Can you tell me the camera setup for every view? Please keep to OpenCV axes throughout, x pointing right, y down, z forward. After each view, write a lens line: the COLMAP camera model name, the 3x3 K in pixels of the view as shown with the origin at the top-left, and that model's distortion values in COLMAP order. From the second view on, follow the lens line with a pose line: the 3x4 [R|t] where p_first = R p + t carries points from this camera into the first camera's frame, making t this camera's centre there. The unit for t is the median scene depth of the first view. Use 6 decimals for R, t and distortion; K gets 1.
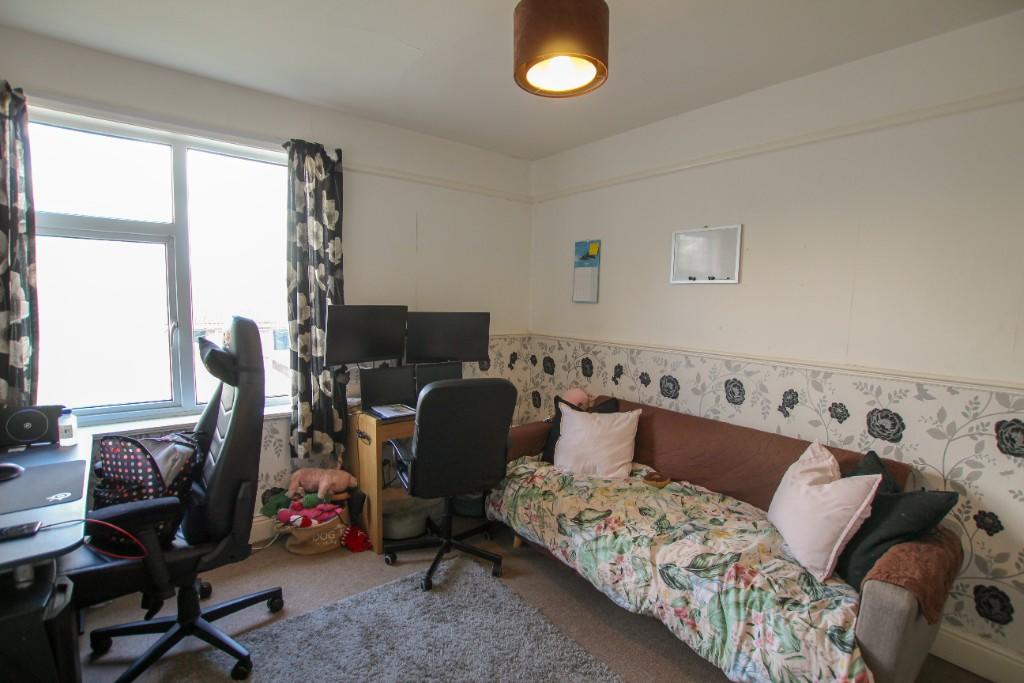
lens RADIAL K [[482.3, 0, 515.6], [0, 482.3, 339.0], [0, 0, 1]] dist [-0.000853, -0.000148]
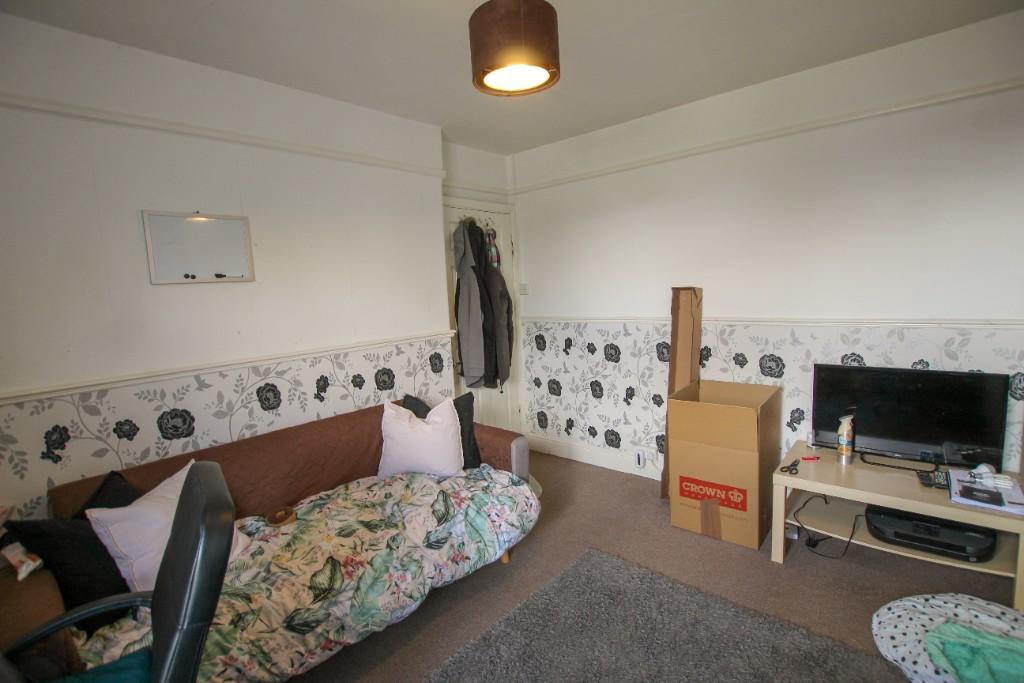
lens RADIAL K [[482.3, 0, 515.6], [0, 482.3, 339.0], [0, 0, 1]] dist [-0.000853, -0.000148]
pose [[-0.165696, -0.117647, 0.979134, -0.566279], [0.142600, 0.979566, 0.141830, -0.070136], [-0.975812, 0.163125, -0.145534, 0.698800]]
